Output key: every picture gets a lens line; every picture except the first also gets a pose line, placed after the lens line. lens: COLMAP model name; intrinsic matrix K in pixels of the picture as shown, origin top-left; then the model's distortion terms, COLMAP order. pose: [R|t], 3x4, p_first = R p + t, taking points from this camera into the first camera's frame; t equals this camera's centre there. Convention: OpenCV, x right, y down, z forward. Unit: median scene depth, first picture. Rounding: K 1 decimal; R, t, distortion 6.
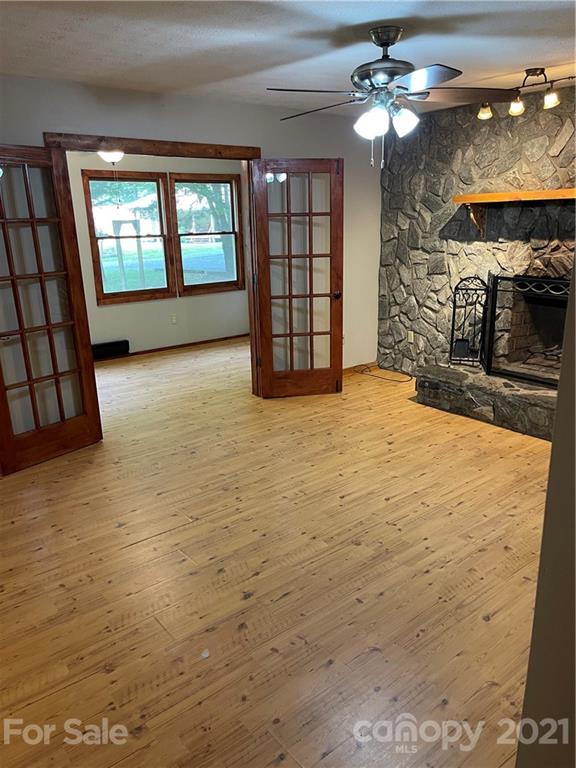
lens RADIAL K [[581.2, 0, 293.8], [0, 581.2, 389.0], [0, 0, 1]] dist [0.055151, -0.075327]
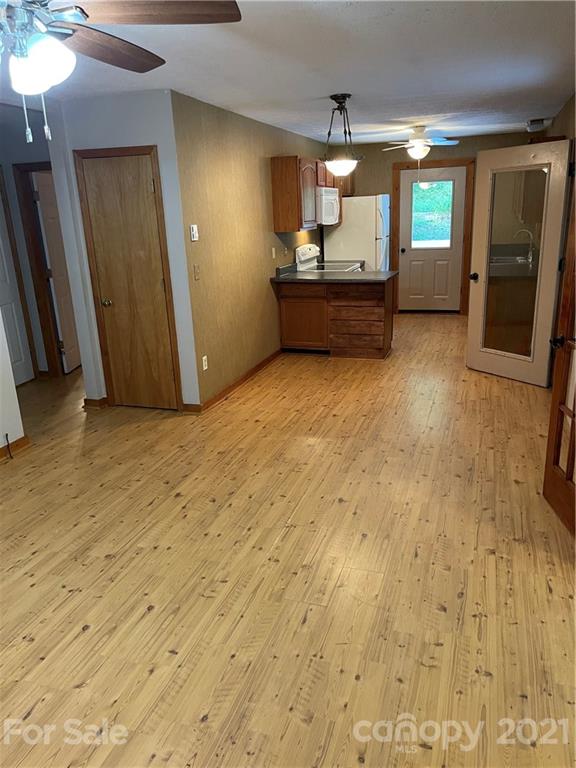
lens RADIAL K [[581.2, 0, 293.8], [0, 581.2, 389.0], [0, 0, 1]] dist [0.055151, -0.075327]
pose [[-0.840023, 0.206697, -0.501635, 0.167599], [-0.104873, 0.845289, 0.523916, -0.306838], [0.532319, 0.492709, -0.688385, 1.012941]]
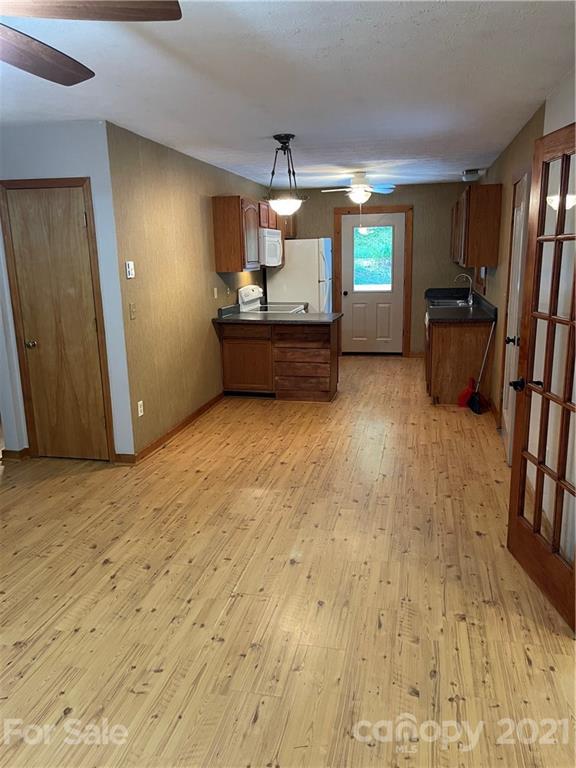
lens RADIAL K [[581.2, 0, 293.8], [0, 581.2, 389.0], [0, 0, 1]] dist [0.055151, -0.075327]
pose [[-0.783410, 0.174268, -0.596574, 0.139515], [-0.146083, 0.881360, 0.449292, -0.280480], [0.604094, 0.439129, -0.665009, 0.965530]]
